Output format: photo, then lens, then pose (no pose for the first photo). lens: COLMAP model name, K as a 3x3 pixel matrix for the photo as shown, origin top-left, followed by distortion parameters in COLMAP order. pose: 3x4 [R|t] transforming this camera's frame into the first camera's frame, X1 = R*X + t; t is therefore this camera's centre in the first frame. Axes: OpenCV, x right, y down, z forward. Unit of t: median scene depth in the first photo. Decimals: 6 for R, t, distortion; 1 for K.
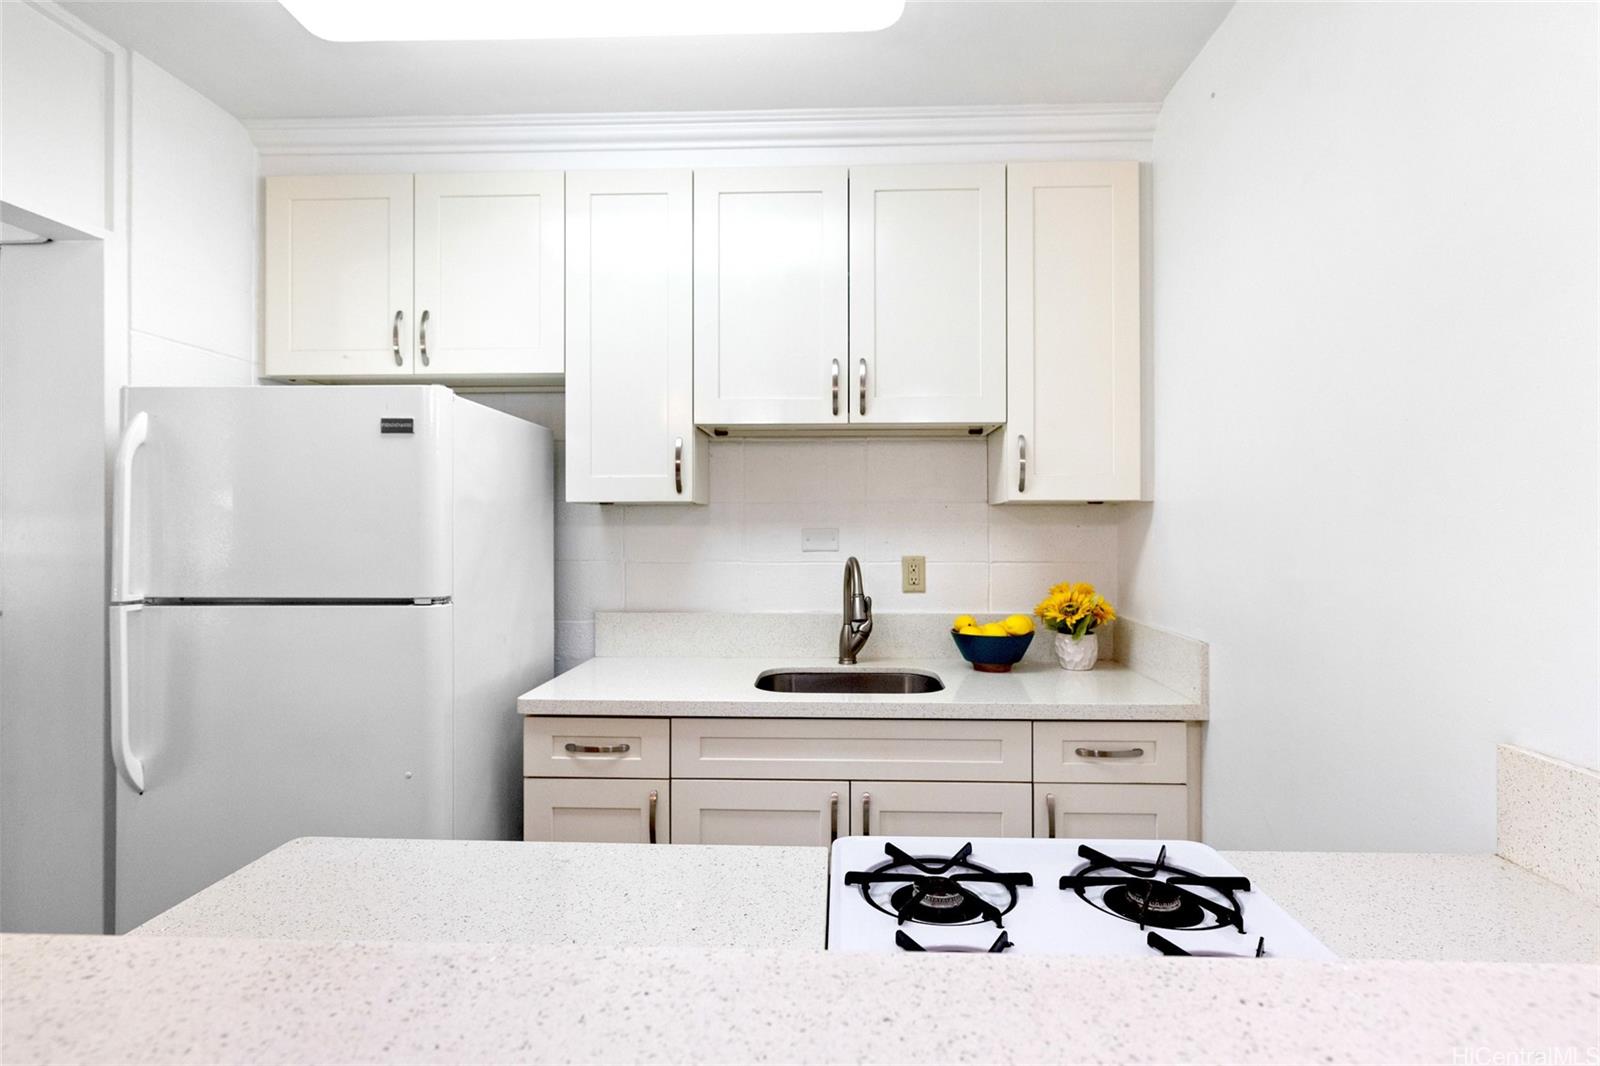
lens RADIAL K [[780.8, 0, 807.0], [0, 780.8, 525.0], [0, 0, 1]] dist [-0.003915, -0.000330]
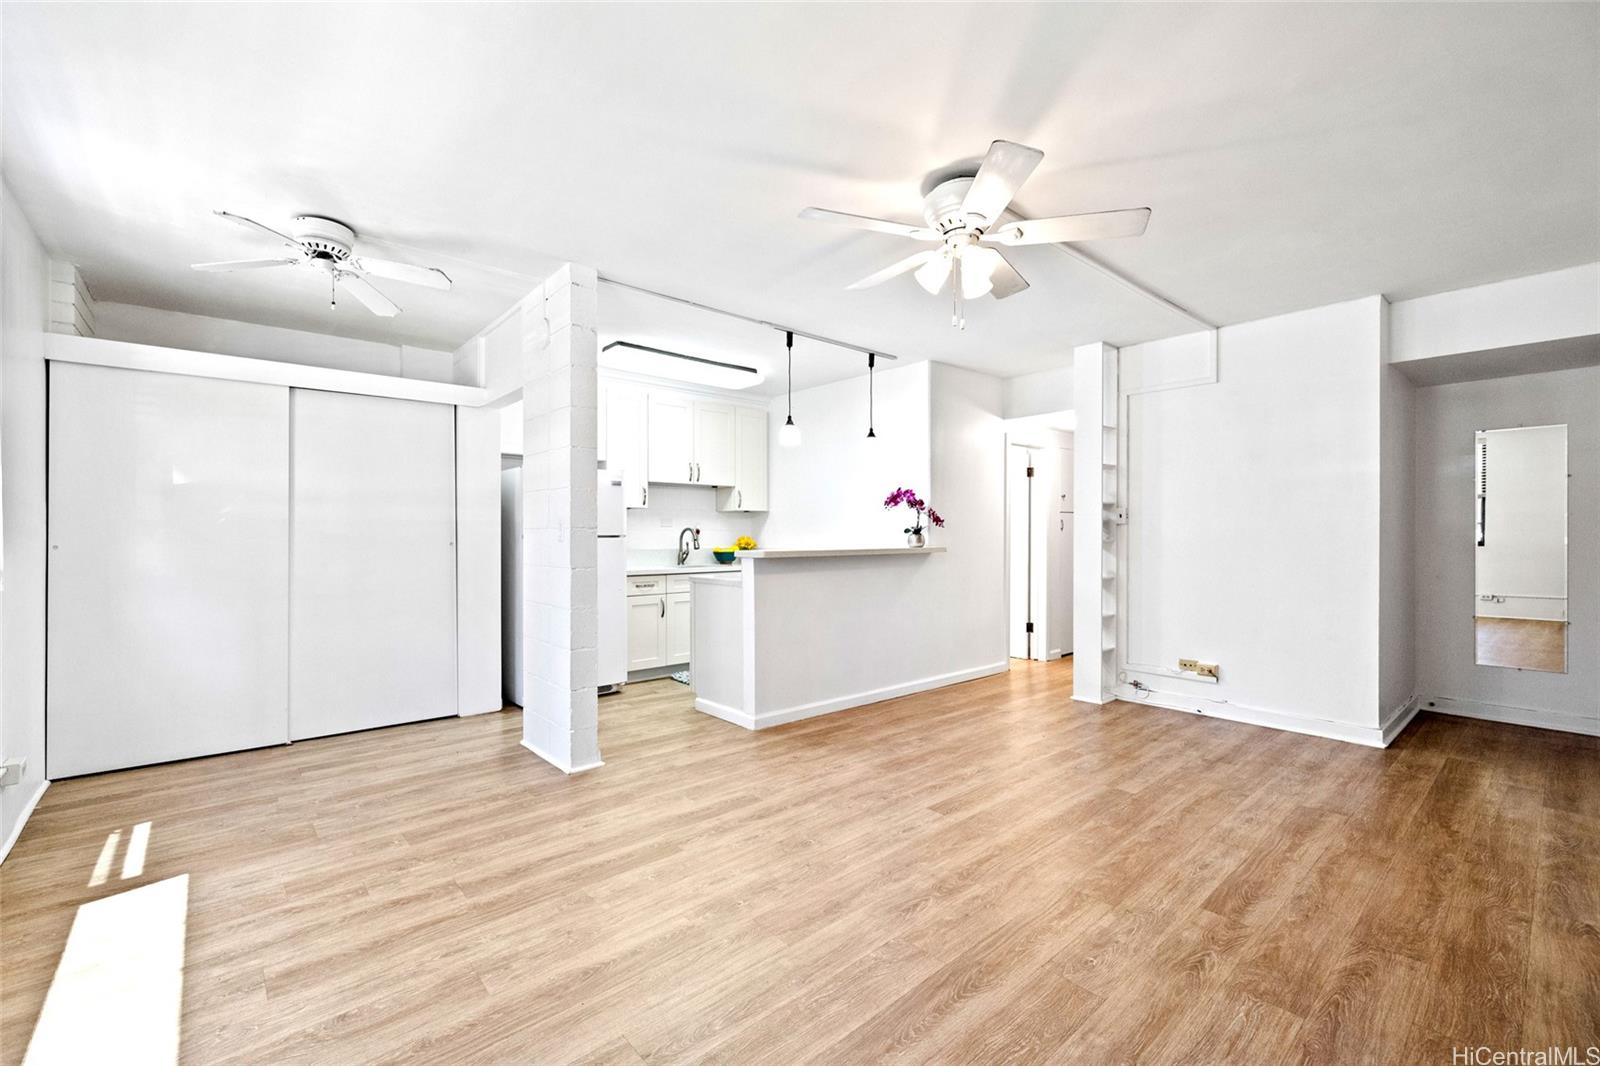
lens RADIAL K [[672.6, 0, 803.5], [0, 672.6, 534.4], [0, 0, 1]] dist [0.001088, -0.000308]
pose [[0.724263, 0.001087, 0.689523, -1.461970], [-0.000972, 0.999999, -0.000555, 0.069767], [-0.689523, -0.000268, 0.724264, -1.225555]]
